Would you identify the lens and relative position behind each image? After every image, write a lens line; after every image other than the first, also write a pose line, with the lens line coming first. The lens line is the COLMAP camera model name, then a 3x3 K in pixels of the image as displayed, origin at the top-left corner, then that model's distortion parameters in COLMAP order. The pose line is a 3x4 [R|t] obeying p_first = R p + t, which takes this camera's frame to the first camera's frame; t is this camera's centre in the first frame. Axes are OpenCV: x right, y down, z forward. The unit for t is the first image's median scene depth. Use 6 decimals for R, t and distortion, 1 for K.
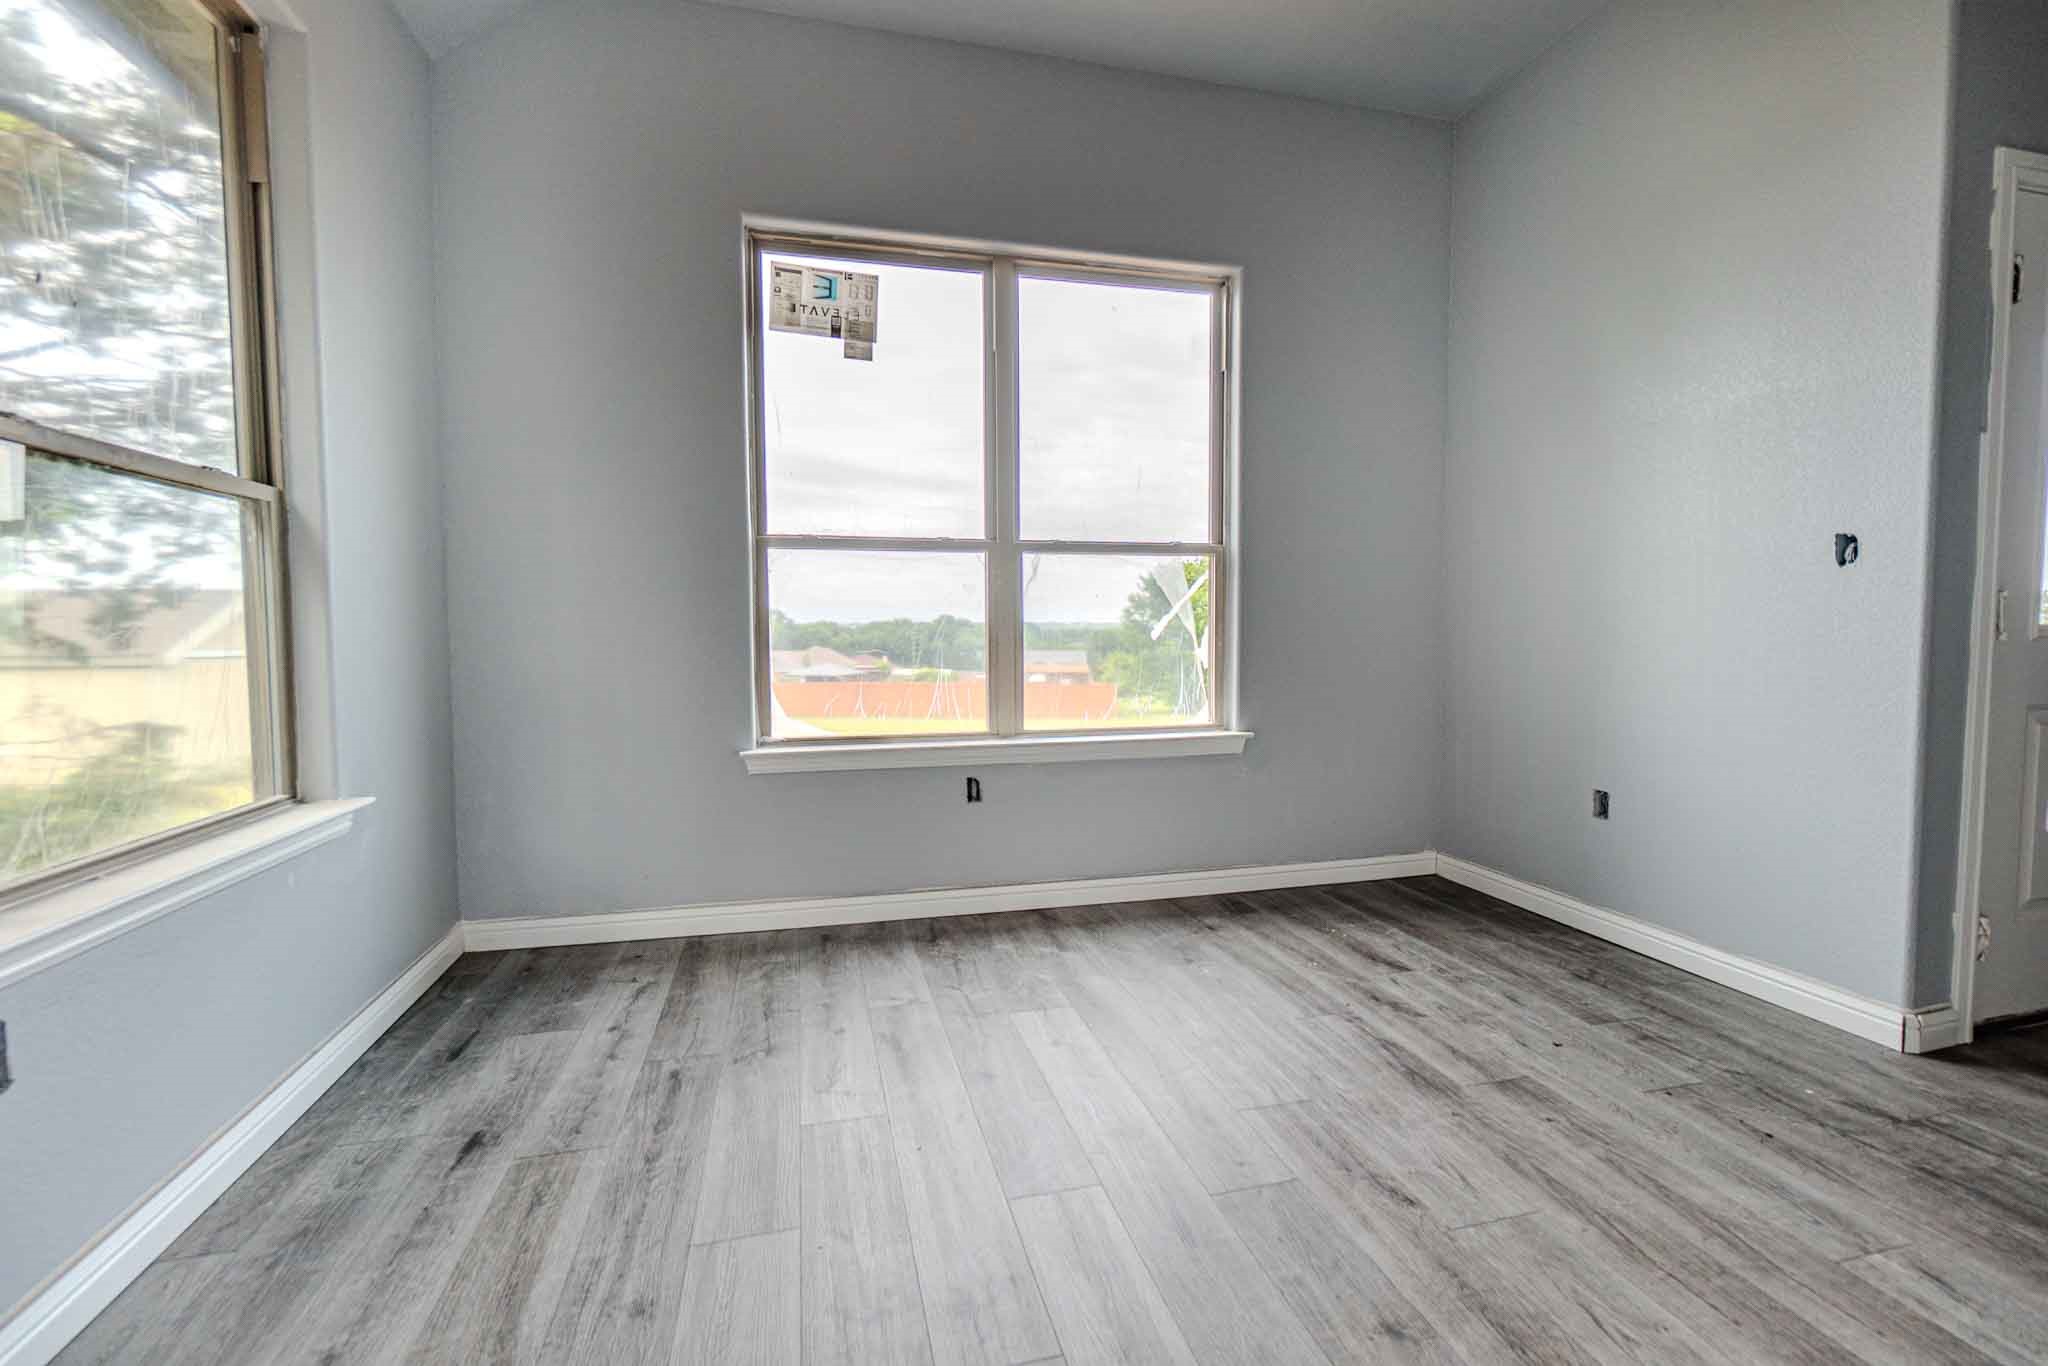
lens RADIAL K [[888.9, 0, 1029.9], [0, 888.9, 674.4], [0, 0, 1]] dist [-0.007656, 0.002676]
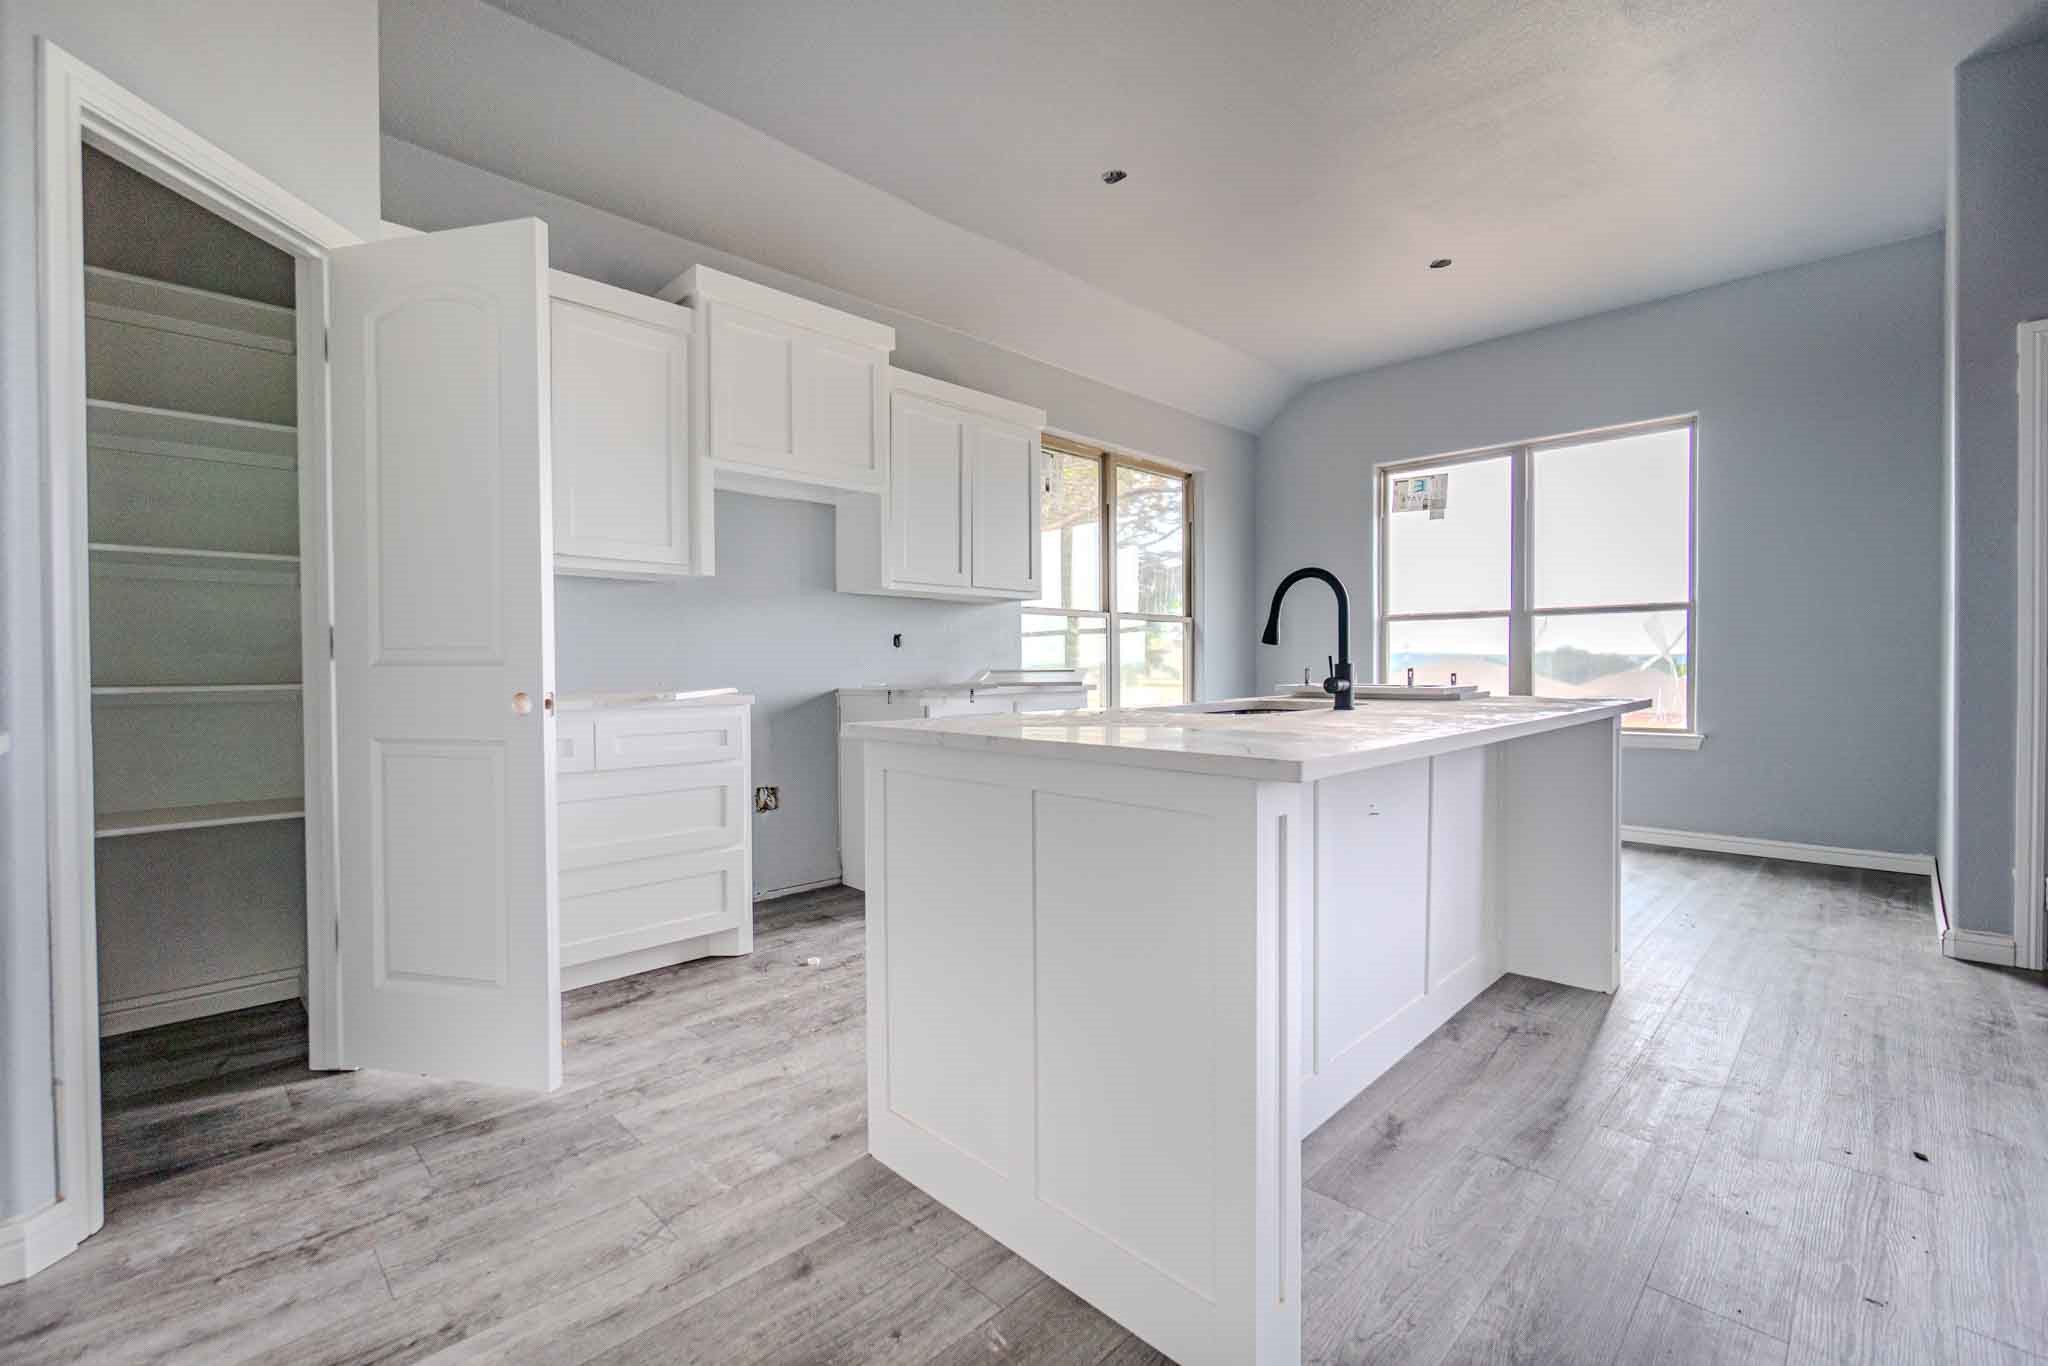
lens RADIAL K [[888.9, 0, 1040.5], [0, 888.9, 673.6], [0, 0, 1]] dist [-0.007656, 0.002676]
pose [[0.524156, 0.008347, -0.851581, 0.979245], [-0.041681, 0.999005, -0.015863, 0.037321], [0.850602, 0.043810, 0.523982, -0.690995]]
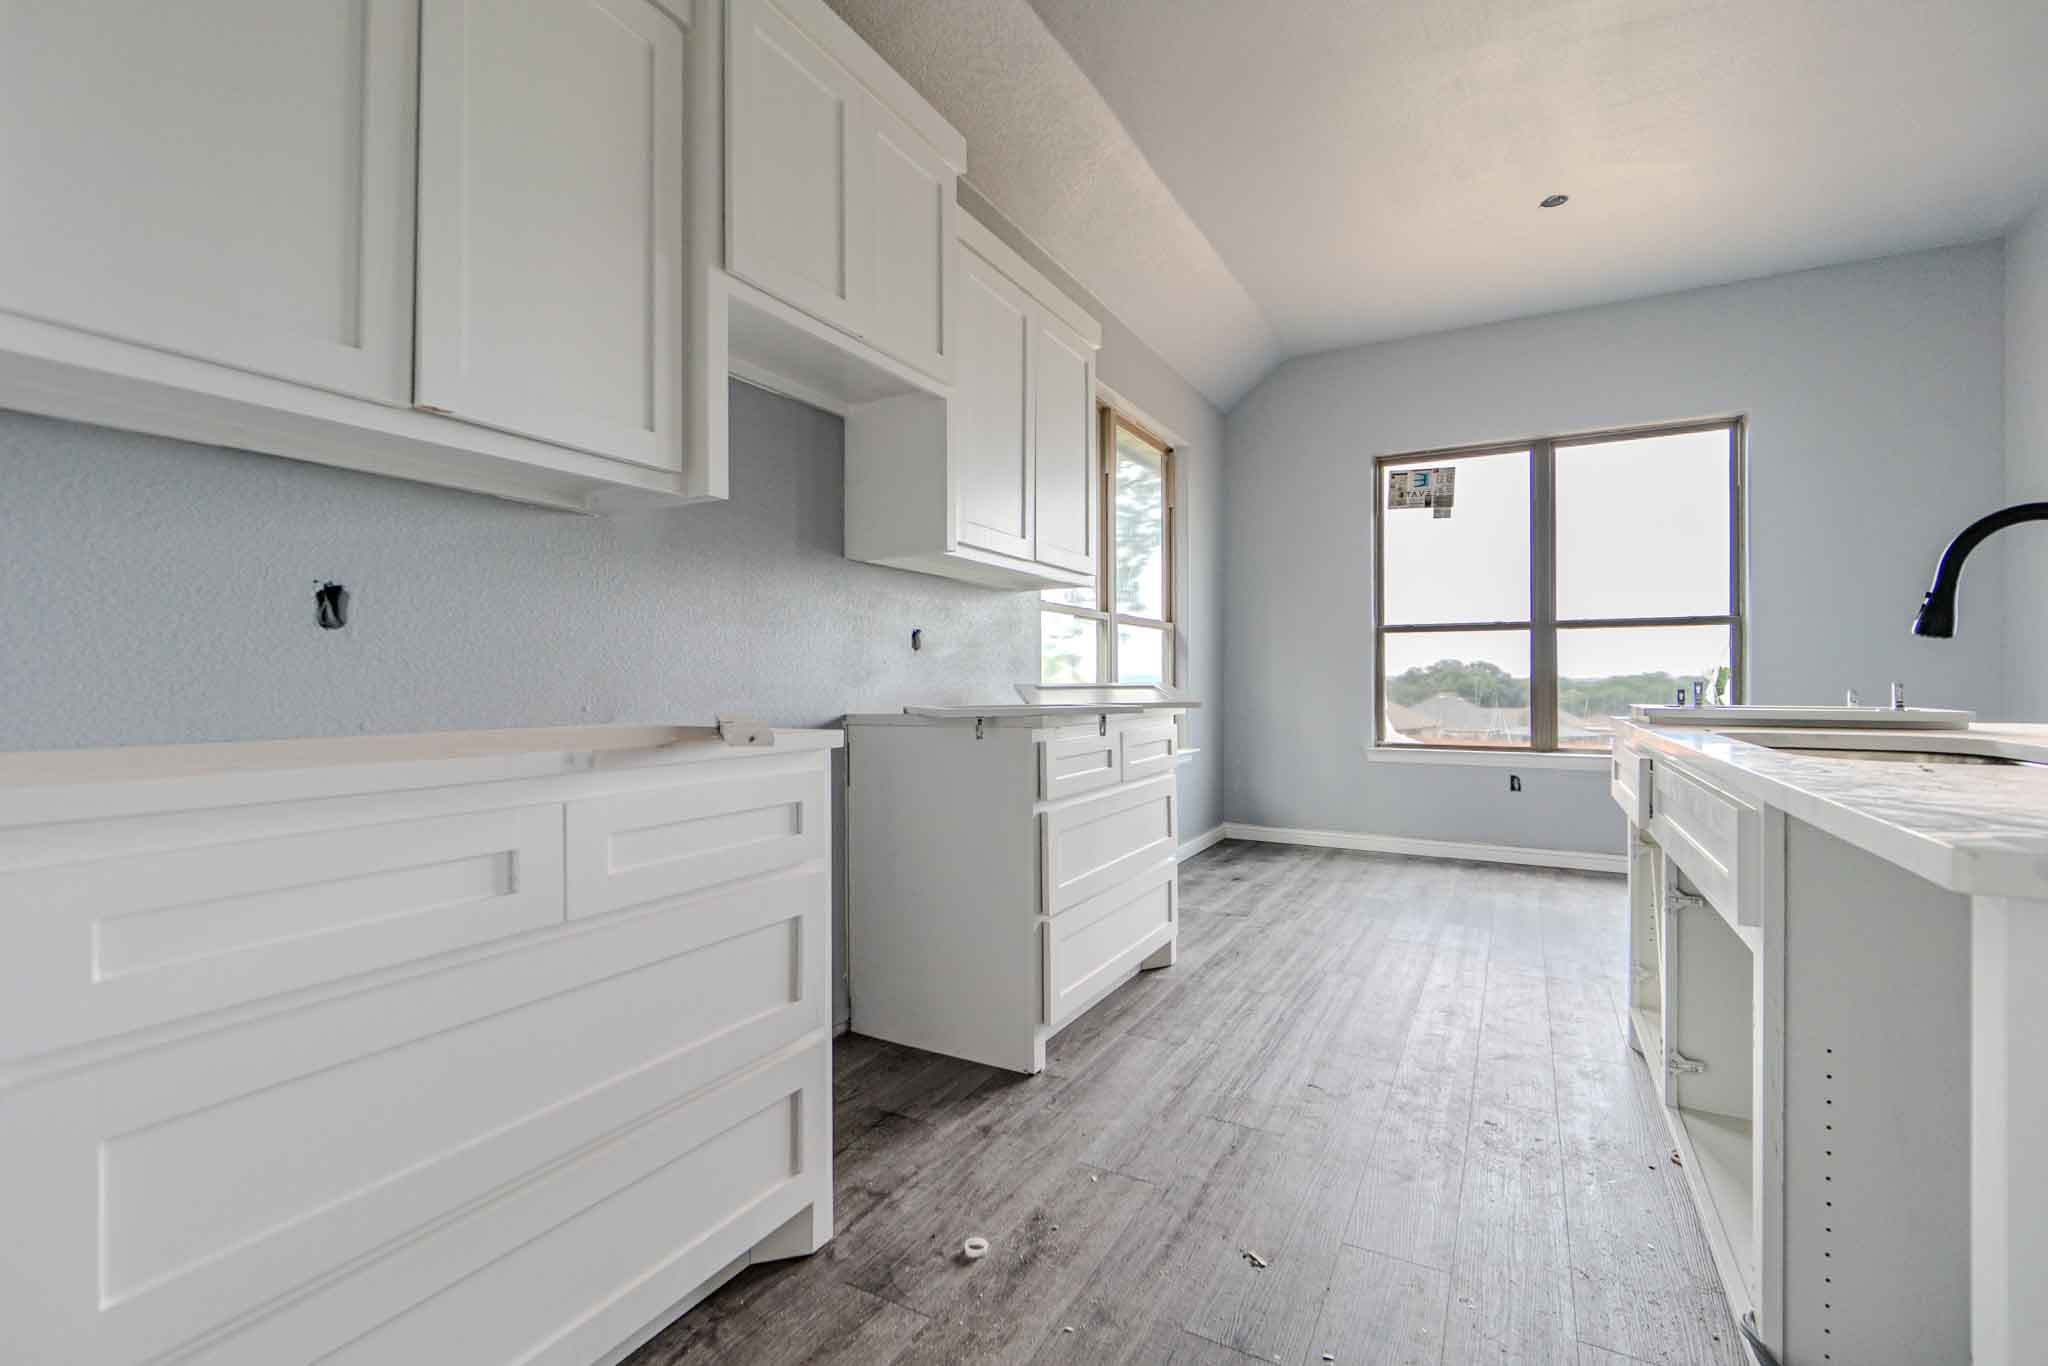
lens RADIAL K [[888.9, 0, 1023.5], [0, 888.9, 684.2], [0, 0, 1]] dist [-0.007656, 0.002676]
pose [[0.725484, 0.003056, -0.688232, 0.387689], [-0.038230, 0.998625, -0.035865, 0.046989], [0.687176, 0.052331, 0.724604, -0.737781]]
